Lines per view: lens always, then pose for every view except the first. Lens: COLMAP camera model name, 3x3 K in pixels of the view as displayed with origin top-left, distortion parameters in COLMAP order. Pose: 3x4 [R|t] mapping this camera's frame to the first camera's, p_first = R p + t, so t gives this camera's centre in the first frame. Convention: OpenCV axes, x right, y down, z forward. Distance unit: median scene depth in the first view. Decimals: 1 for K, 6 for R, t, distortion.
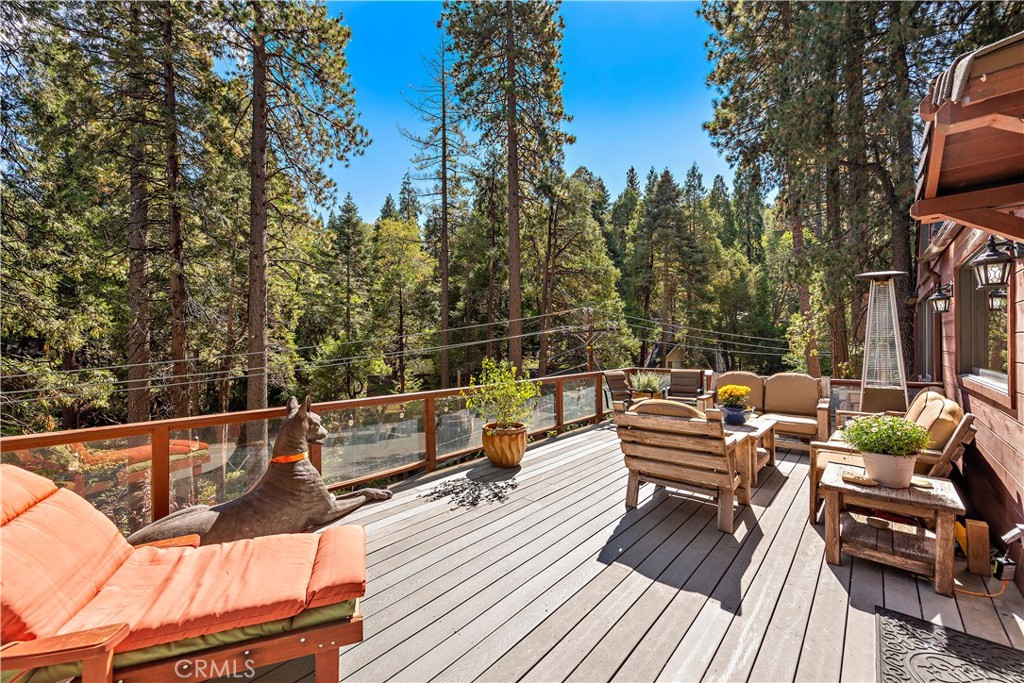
lens RADIAL K [[407.8, 0, 513.8], [0, 407.8, 342.7], [0, 0, 1]] dist [0.007381, -0.000642]
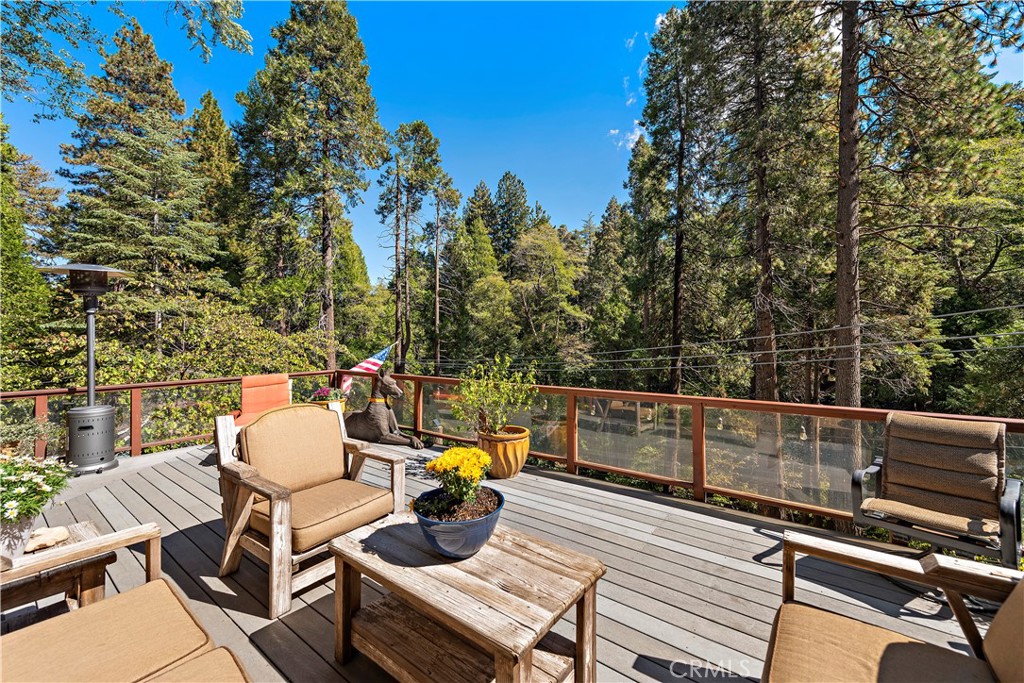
lens RADIAL K [[407.8, 0, 511.0], [0, 407.8, 333.8], [0, 0, 1]] dist [0.007381, -0.000642]
pose [[0.066480, -0.005340, -0.997773, 0.171086], [0.008493, 0.999952, -0.004786, -0.000796], [0.997752, -0.008156, 0.066522, 0.188285]]
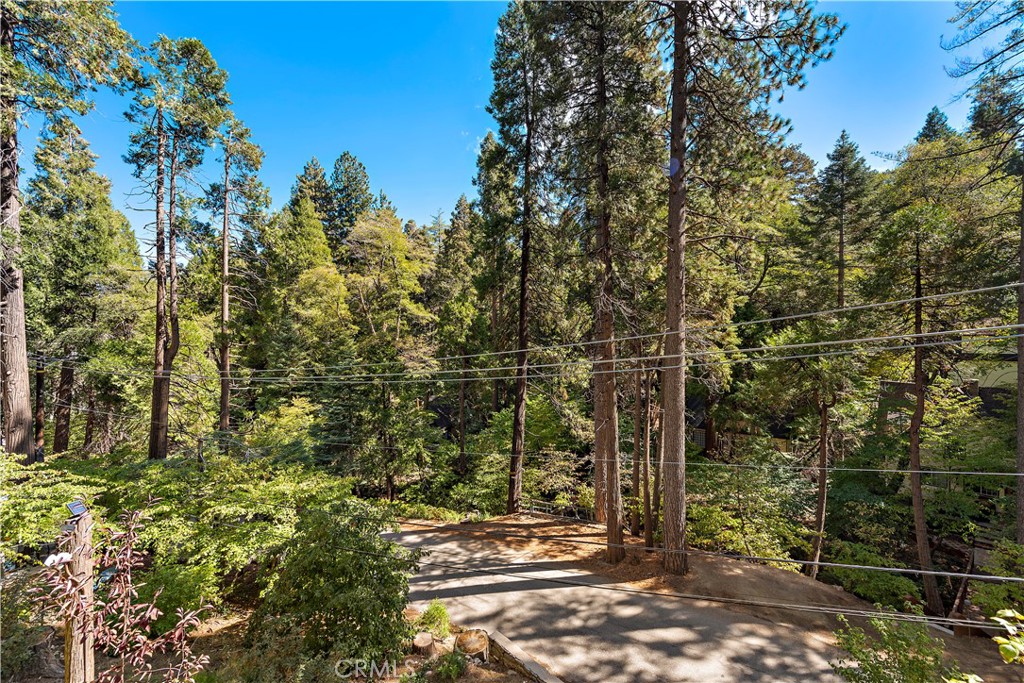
lens RADIAL K [[407.8, 0, 512.7], [0, 407.8, 340.9], [0, 0, 1]] dist [0.007381, -0.000642]
pose [[0.414565, 0.007147, -0.909992, 0.036650], [0.004356, 0.999942, 0.009838, 0.000409], [0.910009, -0.008042, 0.414510, 0.253539]]
